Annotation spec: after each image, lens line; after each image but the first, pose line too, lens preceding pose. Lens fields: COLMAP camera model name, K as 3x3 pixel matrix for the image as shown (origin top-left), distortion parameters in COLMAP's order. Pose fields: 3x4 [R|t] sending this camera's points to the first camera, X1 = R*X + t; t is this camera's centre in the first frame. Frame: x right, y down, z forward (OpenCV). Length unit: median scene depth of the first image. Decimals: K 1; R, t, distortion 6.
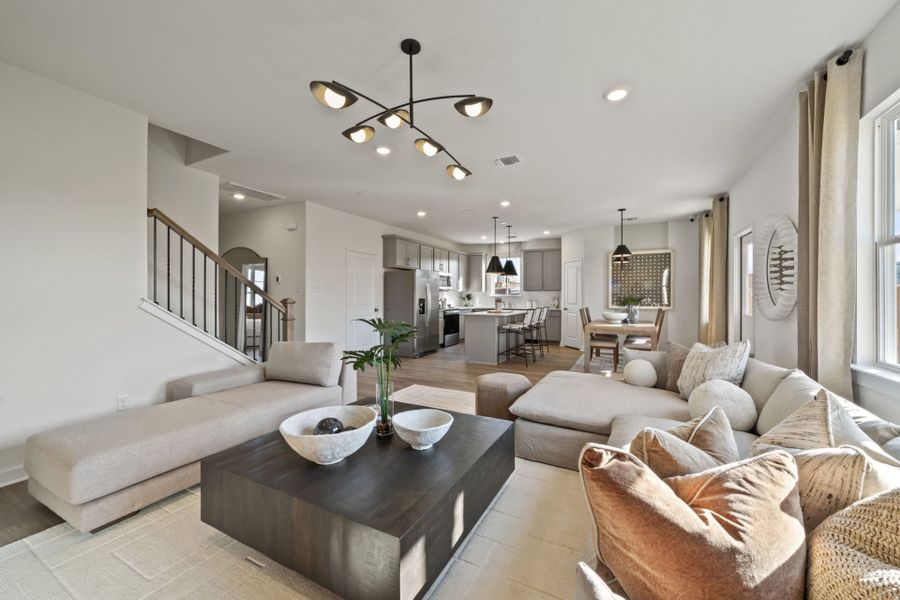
lens RADIAL K [[350.3, 0, 453.2], [0, 350.3, 299.5], [0, 0, 1]] dist [-0.005436, 0.000036]
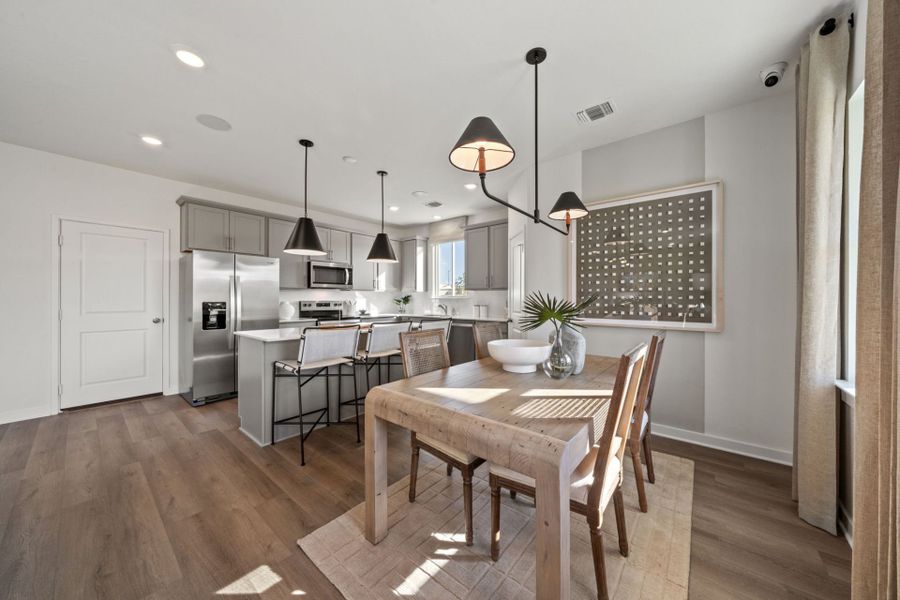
lens RADIAL K [[312.7, 0, 454.4], [0, 312.7, 300.3], [0, 0, 1]] dist [-0.009976, 0.001022]
pose [[0.977284, 0.001246, -0.211932, 0.338747], [-0.002012, 0.999992, -0.003397, -0.004033], [0.211927, 0.003746, 0.977278, 0.486835]]
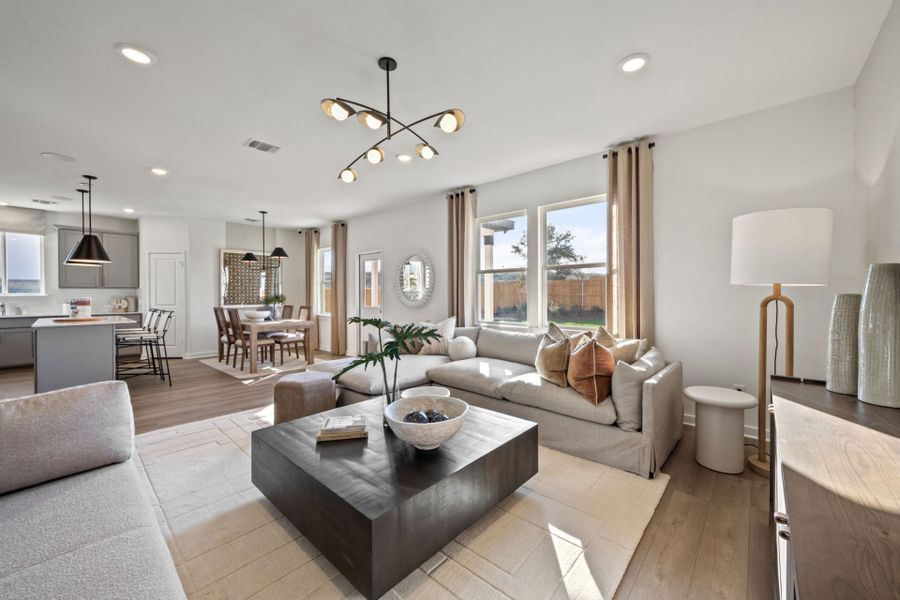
lens RADIAL K [[350.3, 0, 464.9], [0, 350.3, 296.8], [0, 0, 1]] dist [-0.005436, 0.000036]
pose [[0.230819, -0.007923, 0.972964, -0.283771], [0.013916, 0.999891, 0.004841, -0.000401], [-0.972897, 0.012423, 0.230904, 0.130825]]
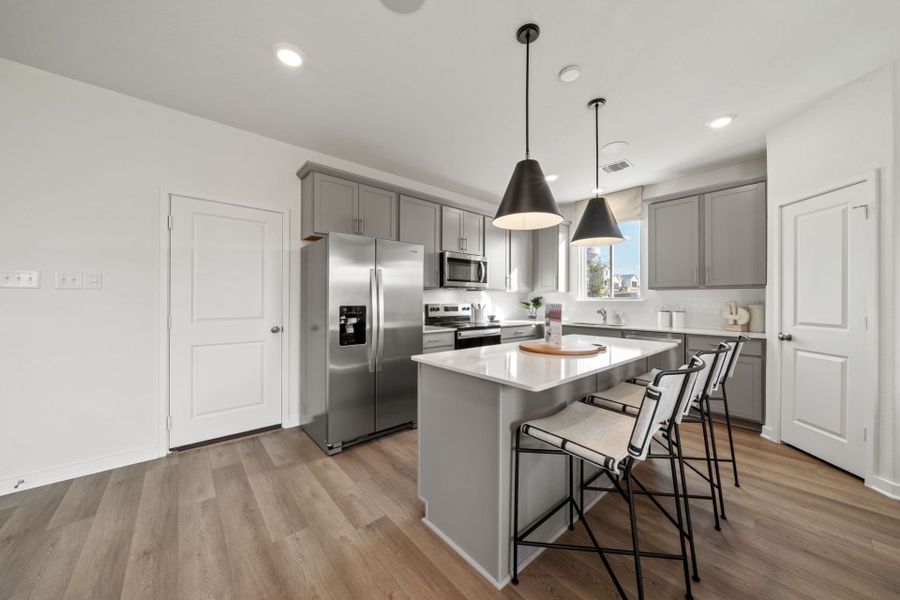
lens RADIAL K [[312.7, 0, 448.5], [0, 312.7, 302.4], [0, 0, 1]] dist [-0.009976, 0.001022]
pose [[0.926899, 0.003939, -0.375291, 0.124889], [-0.005462, 0.999981, -0.002996, -0.005375], [0.375272, 0.004827, 0.926902, 0.589032]]
